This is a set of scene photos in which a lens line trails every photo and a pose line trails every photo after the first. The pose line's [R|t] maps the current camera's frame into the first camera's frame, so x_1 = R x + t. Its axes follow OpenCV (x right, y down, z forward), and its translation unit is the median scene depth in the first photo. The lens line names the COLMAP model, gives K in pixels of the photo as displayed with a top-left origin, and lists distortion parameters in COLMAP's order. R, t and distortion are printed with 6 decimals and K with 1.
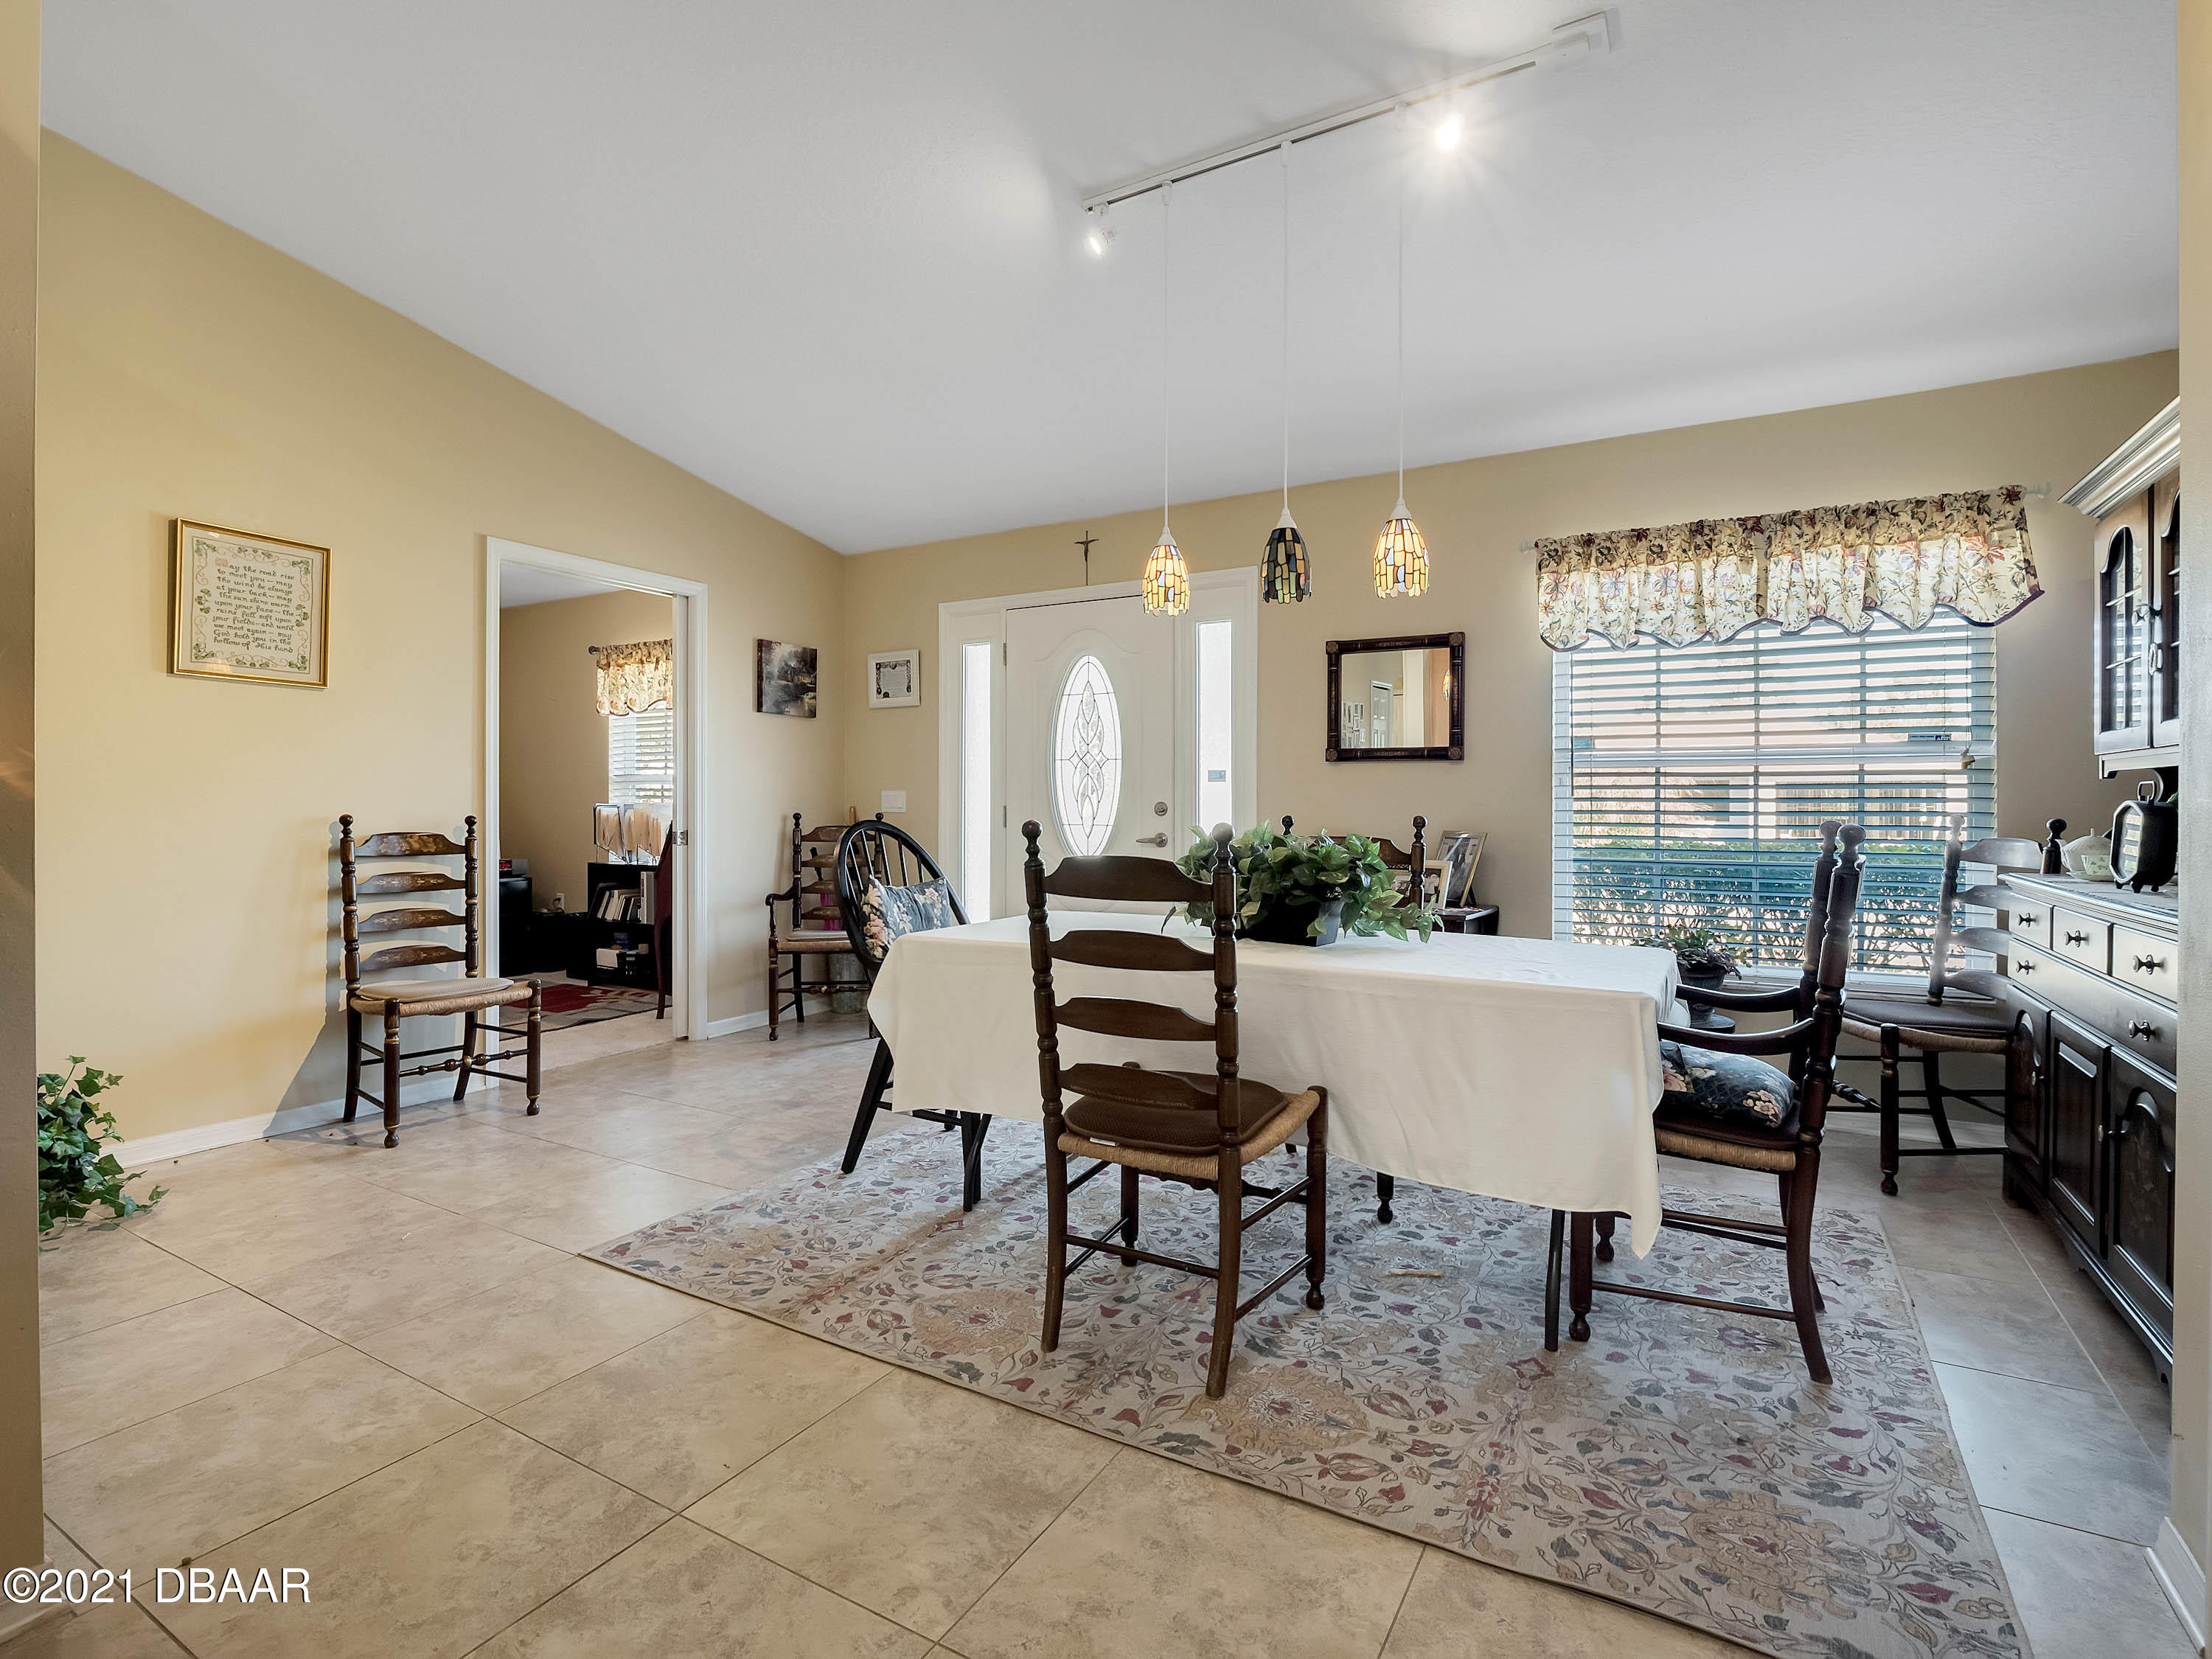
lens RADIAL K [[1045.7, 0, 1102.9], [0, 1045.7, 802.2], [0, 0, 1]] dist [-0.005088, -0.001031]
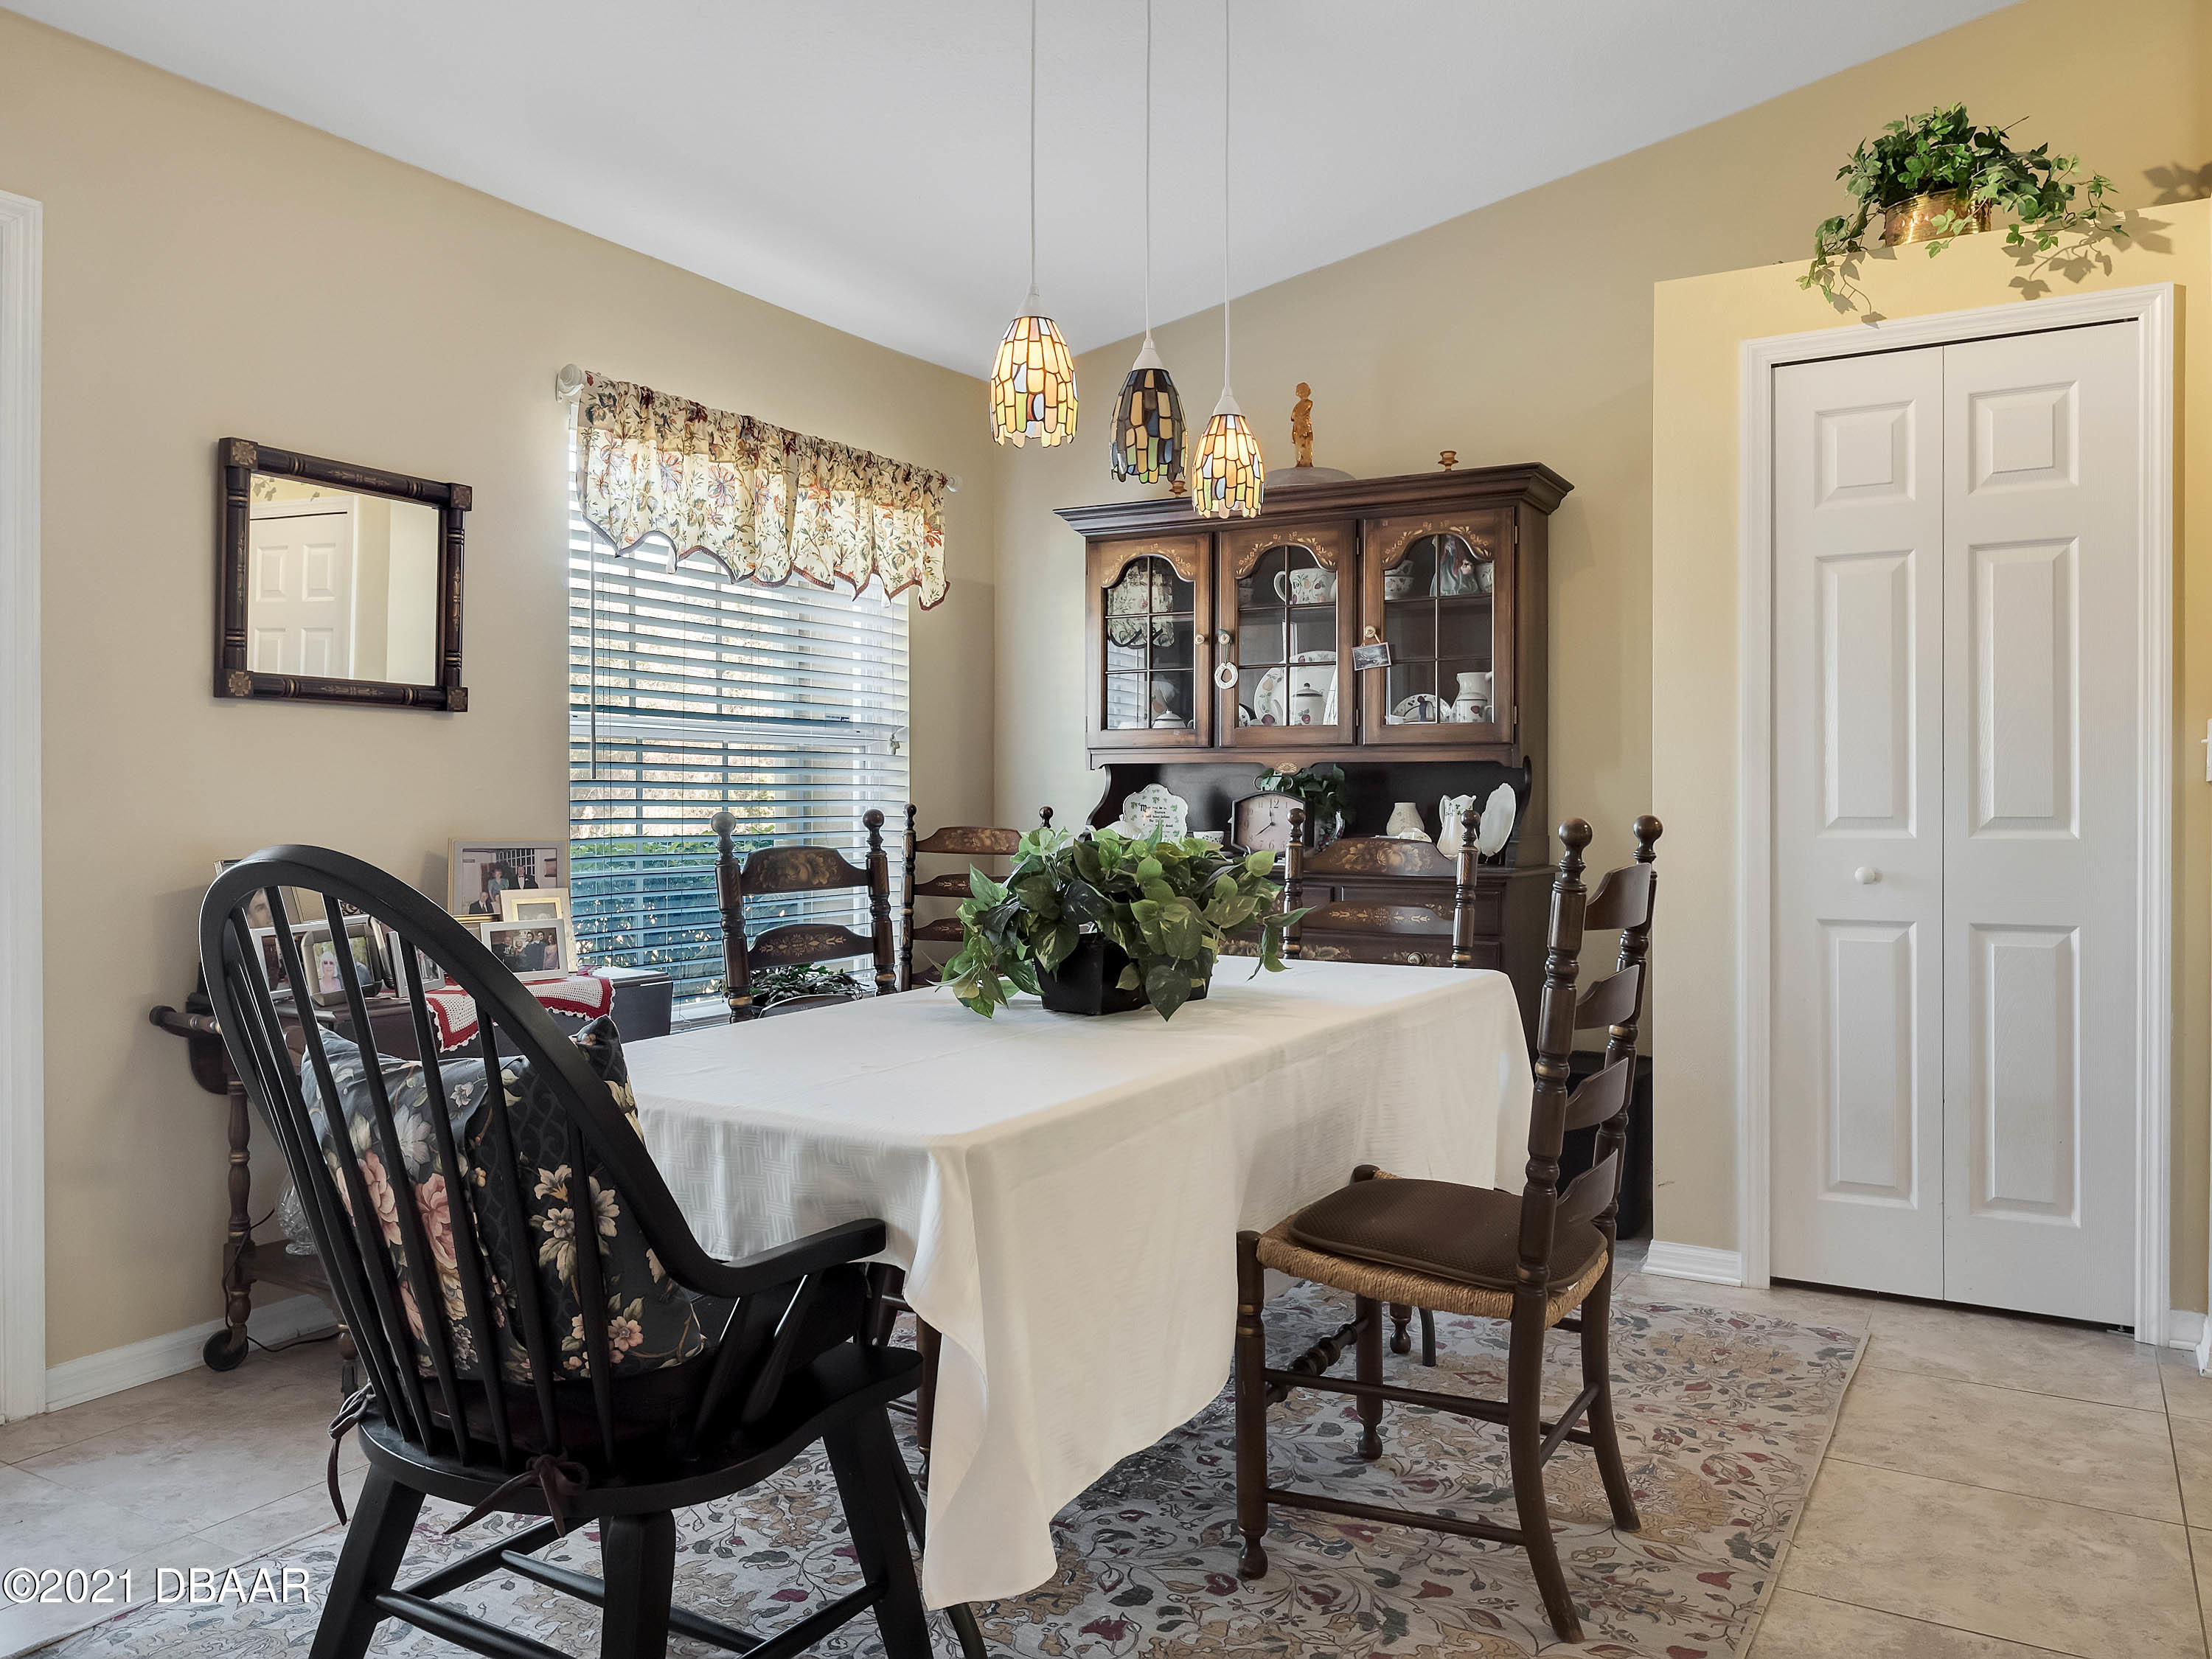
lens RADIAL K [[1639.4, 0, 1117.1], [0, 1639.4, 781.3], [0, 0, 1]] dist [0.027493, -0.002707]
pose [[0.004925, 0.010027, 0.999938, -0.786181], [-0.006511, 0.999929, -0.009995, 0.005335], [-0.999967, -0.006461, 0.004989, 0.931395]]
